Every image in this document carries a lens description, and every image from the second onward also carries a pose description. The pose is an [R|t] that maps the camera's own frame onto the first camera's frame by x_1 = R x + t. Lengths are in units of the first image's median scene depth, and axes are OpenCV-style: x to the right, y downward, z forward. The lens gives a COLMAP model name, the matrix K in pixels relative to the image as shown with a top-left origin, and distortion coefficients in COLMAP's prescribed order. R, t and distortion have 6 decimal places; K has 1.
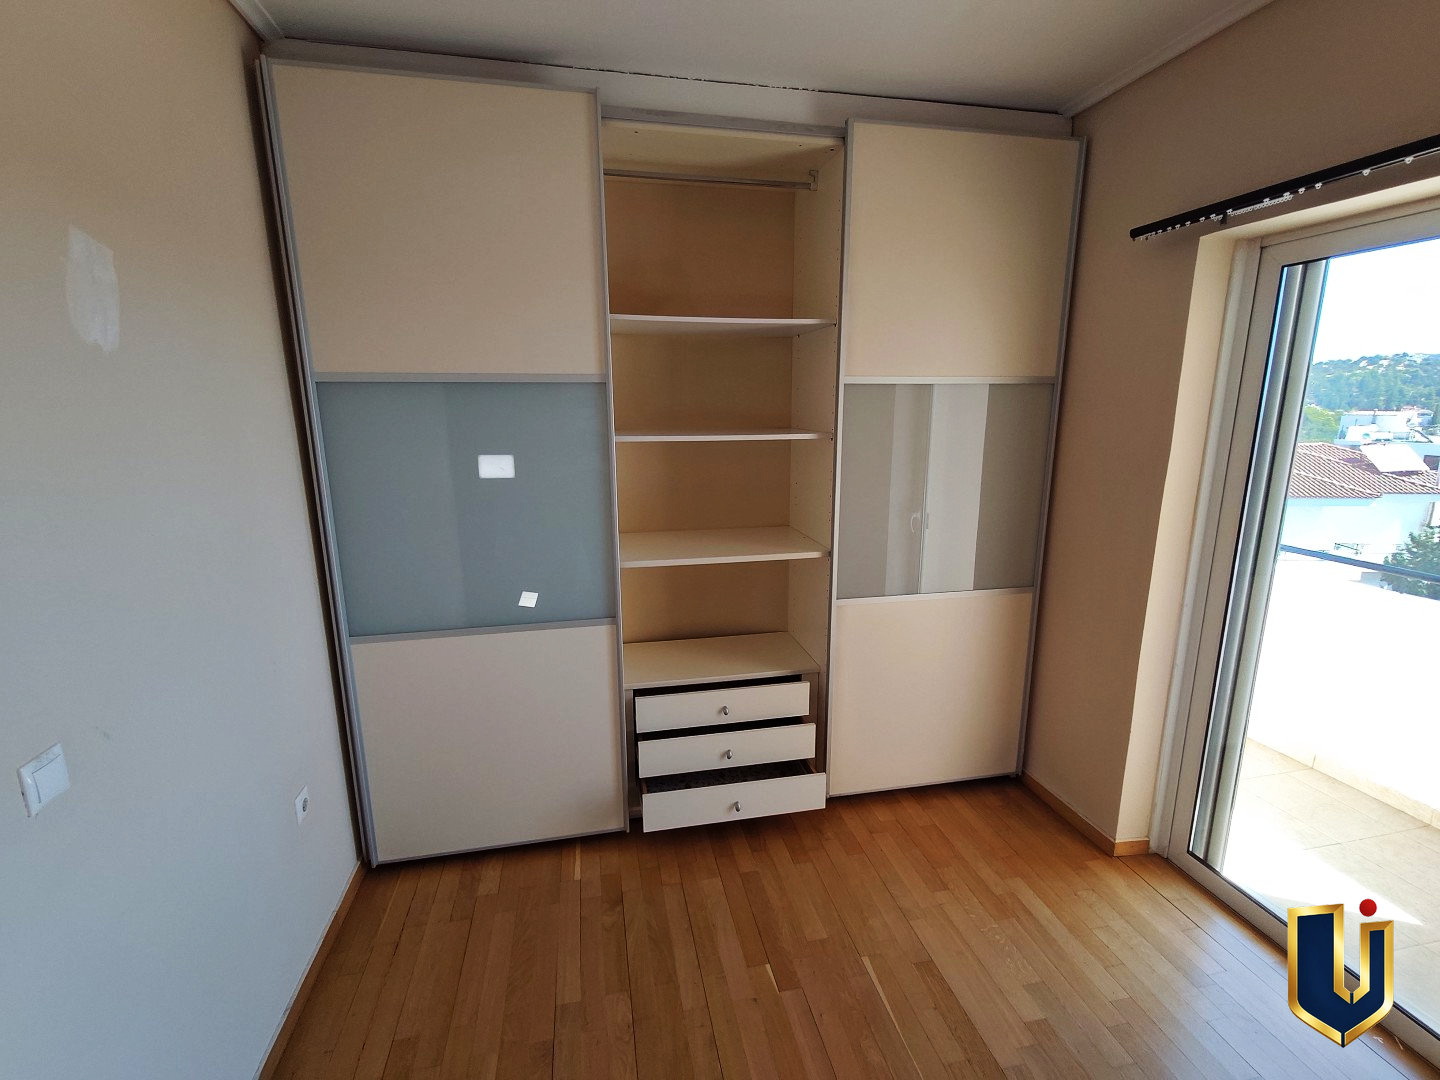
lens RADIAL K [[657.5, 0, 720.0], [0, 657.5, 540.0], [0, 0, 1]] dist [0.016305, -0.006010]
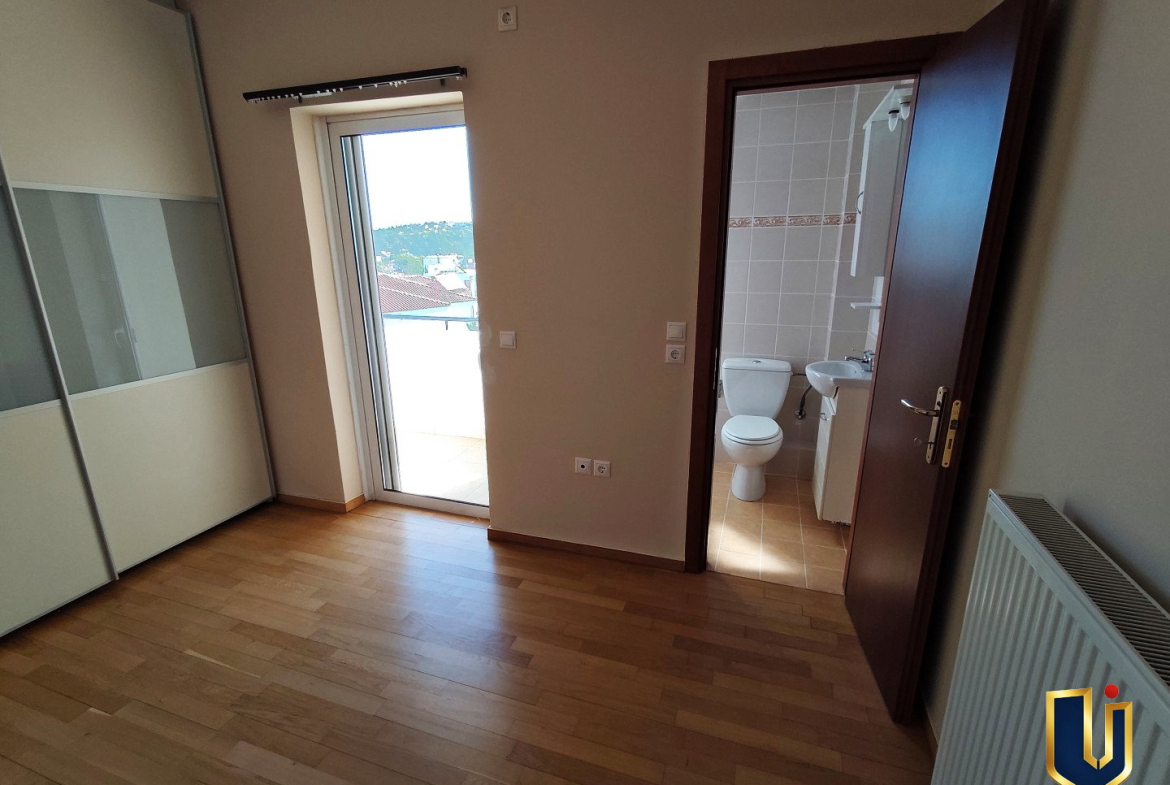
lens RADIAL K [[534.4, 0, 585.0], [0, 534.4, 392.5], [0, 0, 1]] dist [0.017299, -0.006619]
pose [[0.515943, -0.227945, 0.825738, -0.114376], [0.185296, 0.970822, 0.152218, 0.122454], [-0.836342, 0.074470, 0.543126, -0.211405]]
